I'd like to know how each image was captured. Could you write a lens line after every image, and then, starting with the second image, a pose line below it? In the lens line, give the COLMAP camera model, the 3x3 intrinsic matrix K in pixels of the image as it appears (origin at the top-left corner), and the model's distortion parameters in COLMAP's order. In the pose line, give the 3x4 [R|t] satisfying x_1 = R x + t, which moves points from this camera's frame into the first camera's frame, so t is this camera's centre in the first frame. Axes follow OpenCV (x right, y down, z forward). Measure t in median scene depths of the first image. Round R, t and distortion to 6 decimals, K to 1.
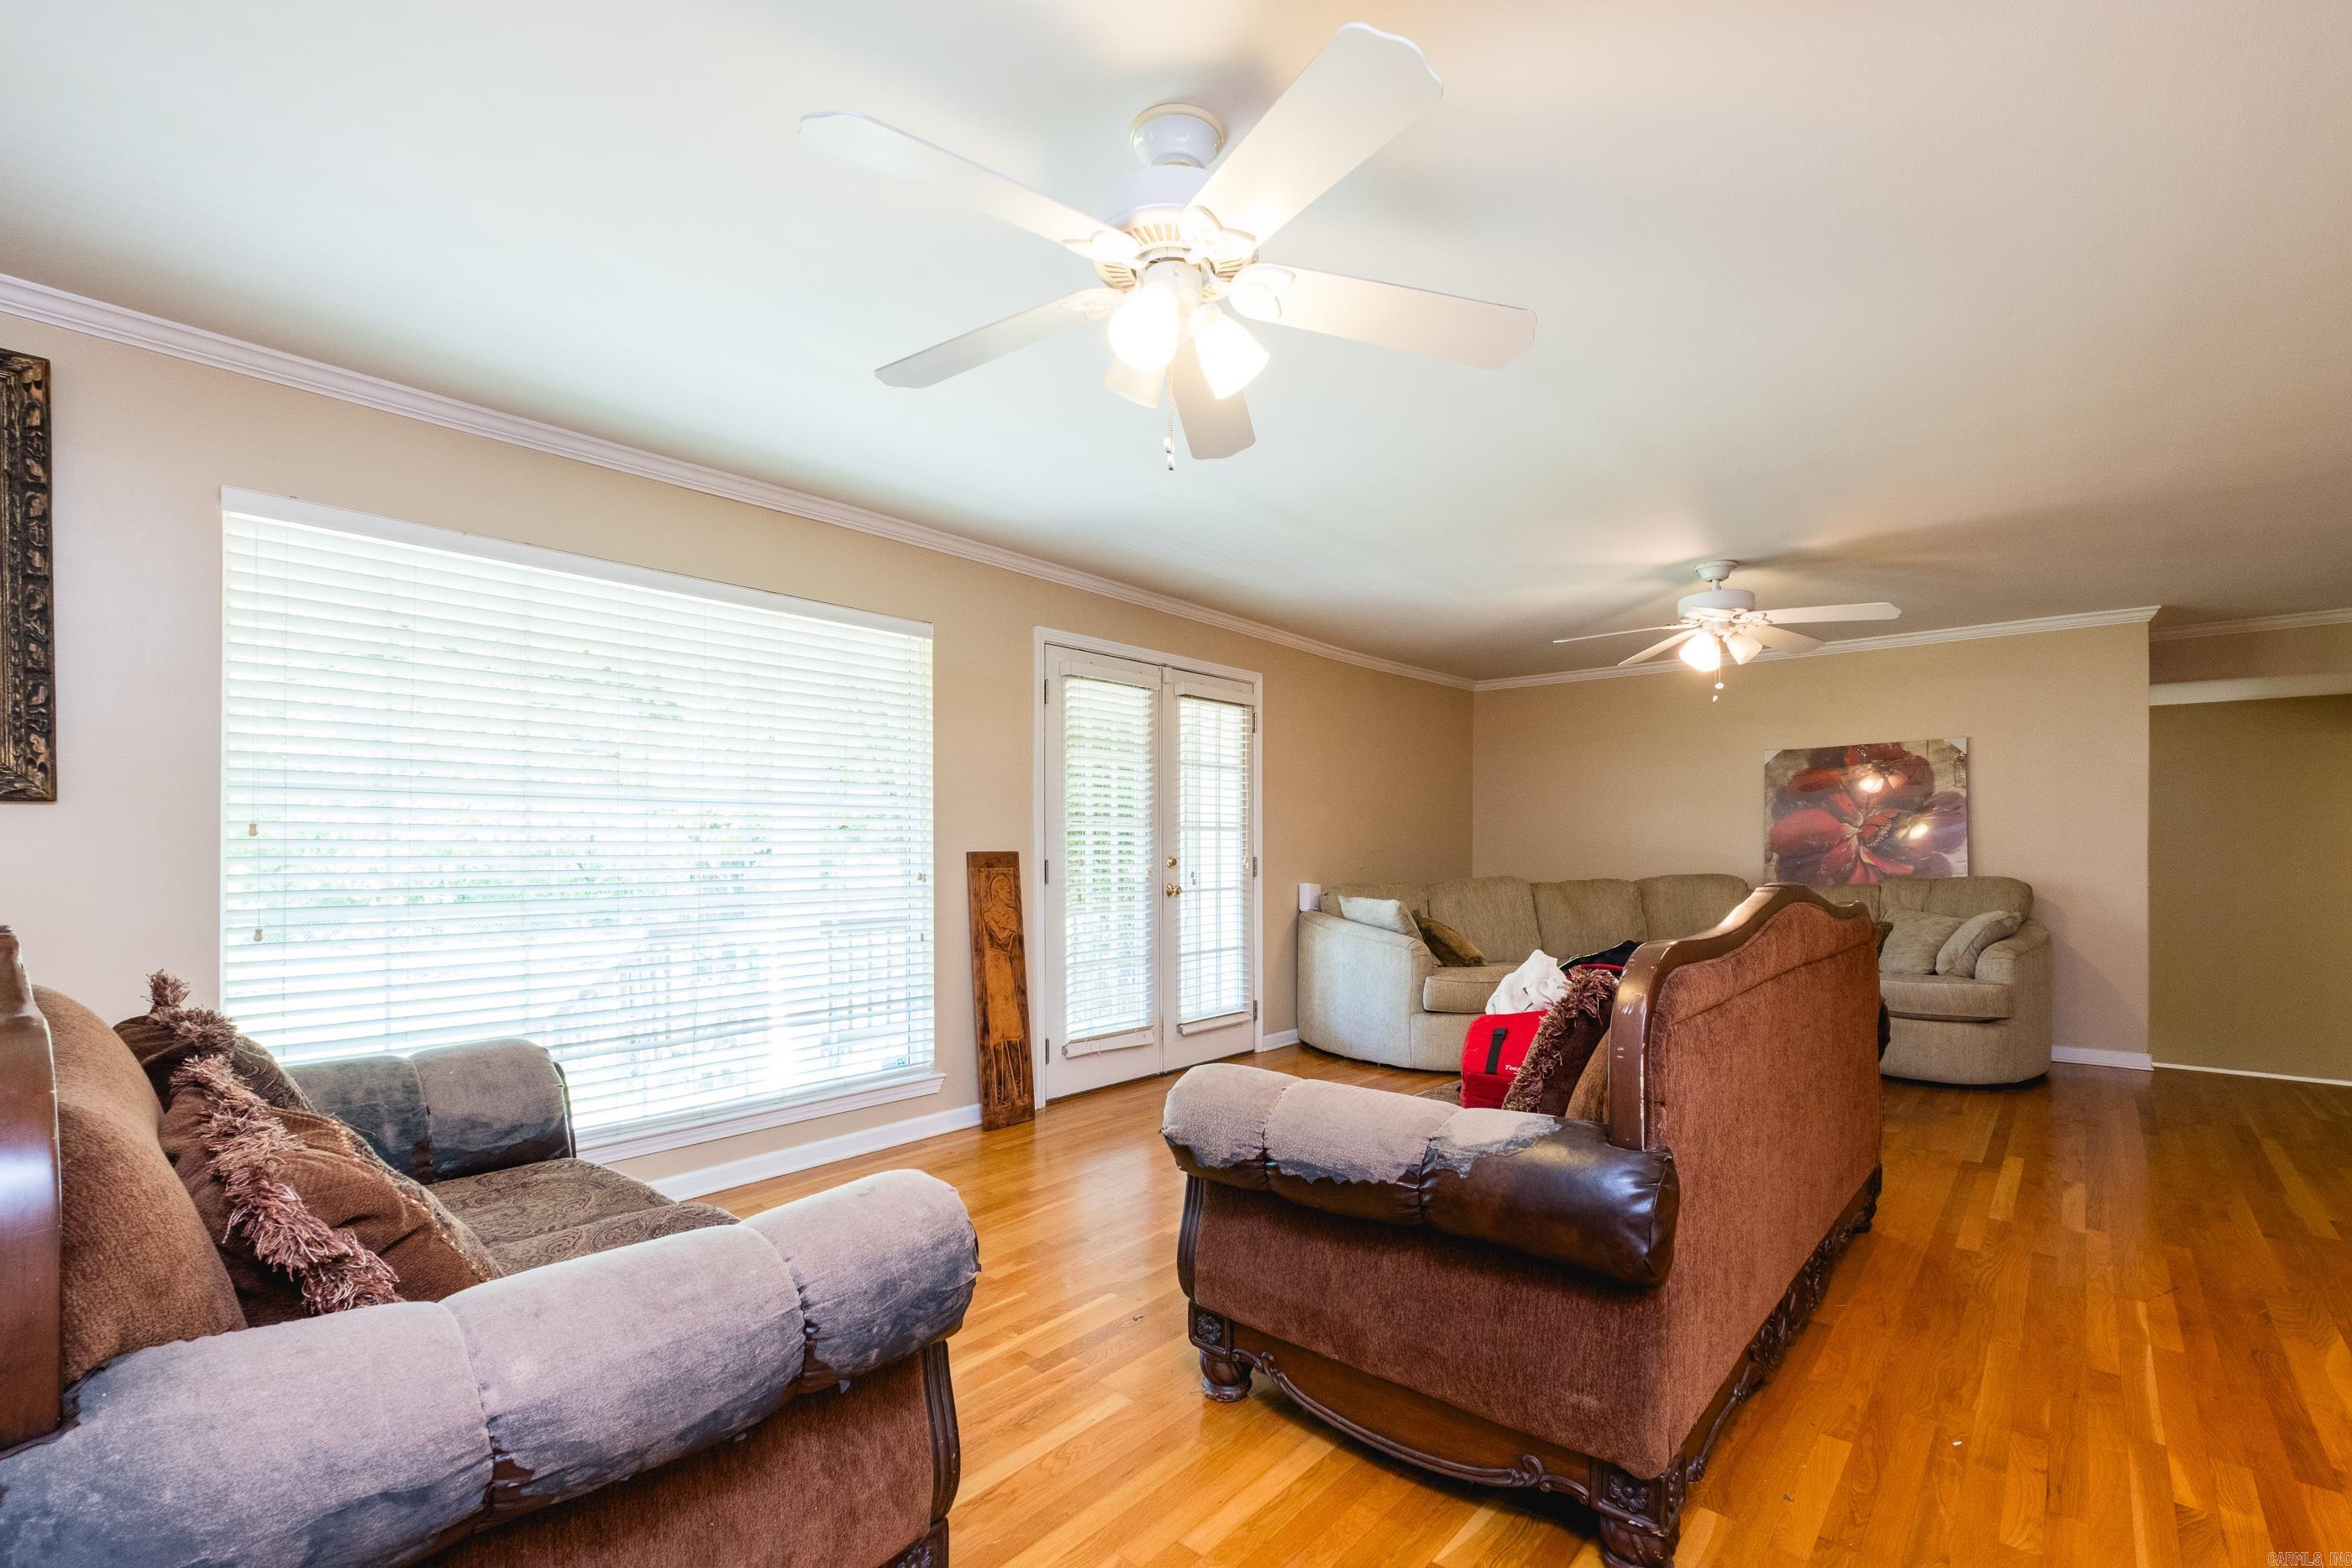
lens RADIAL K [[1025.1, 0, 1183.2], [0, 1025.1, 840.5], [0, 0, 1]] dist [-0.004404, 0.001240]
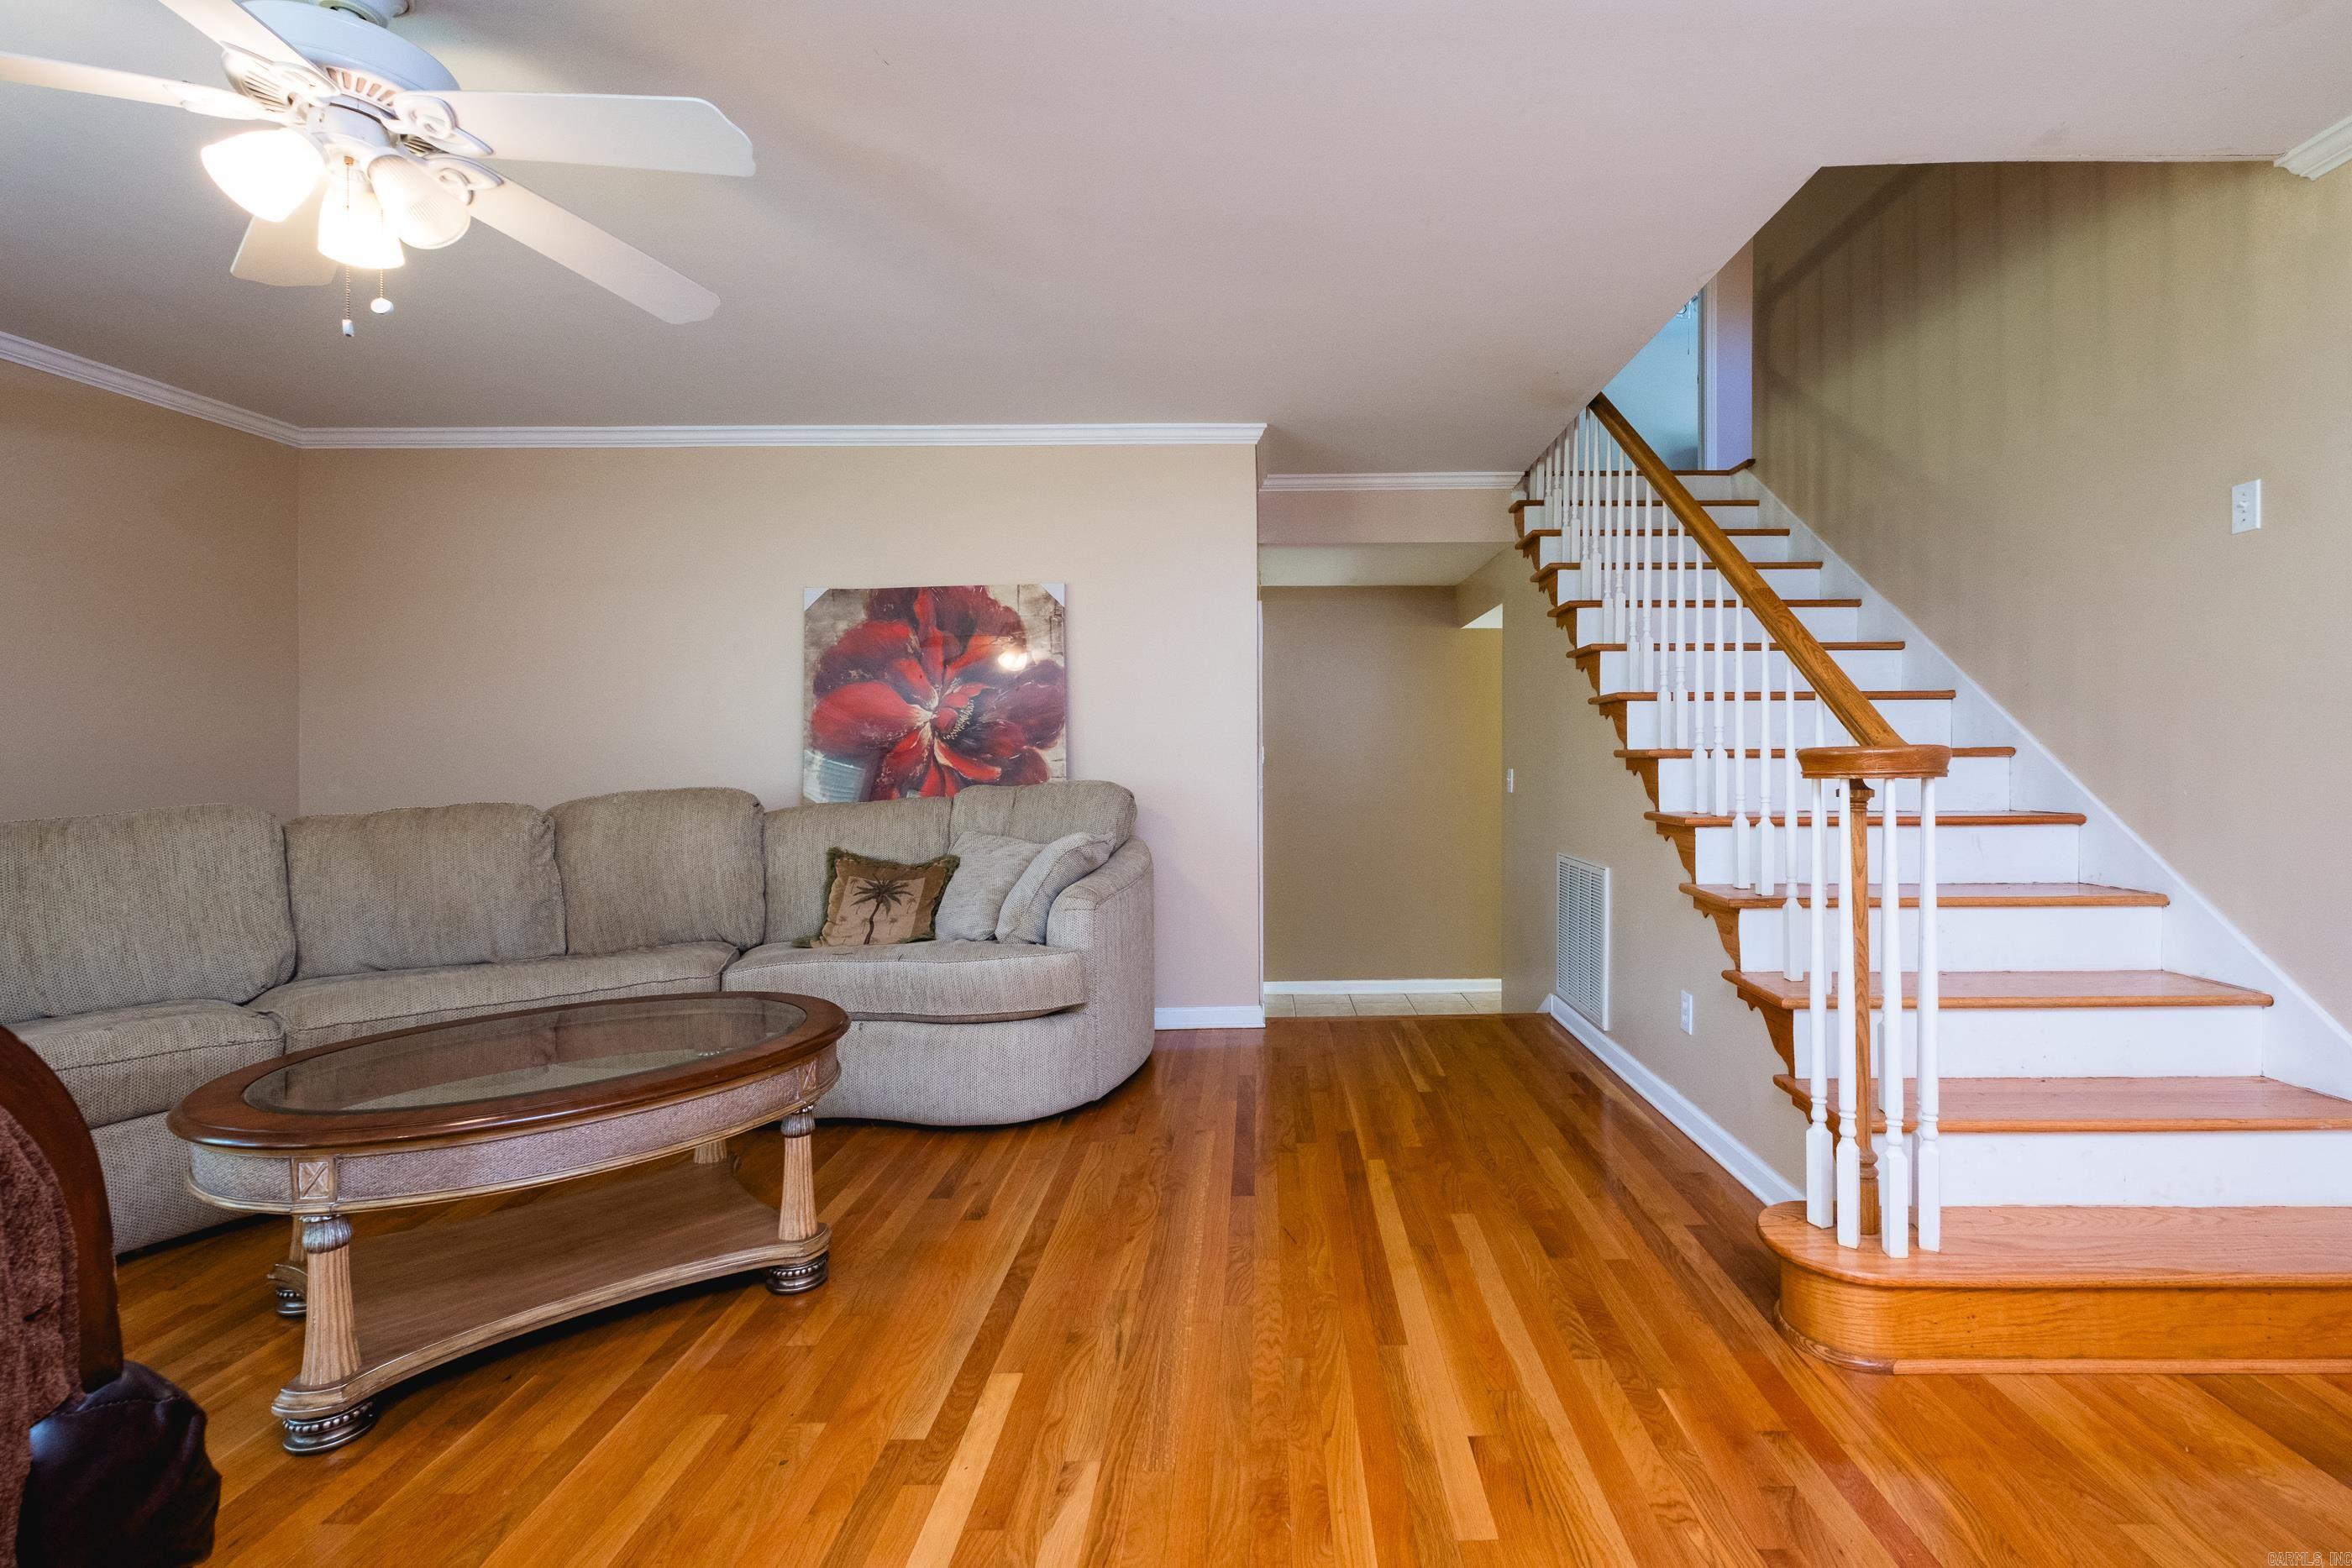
lens RADIAL K [[1025.1, 0, 1176.5], [0, 1025.1, 780.1], [0, 0, 1]] dist [-0.004404, 0.001240]
pose [[0.801109, -0.024201, 0.598030, 0.444690], [0.010892, 0.999606, 0.025862, 0.018443], [-0.598420, -0.014205, 0.801057, 0.429056]]
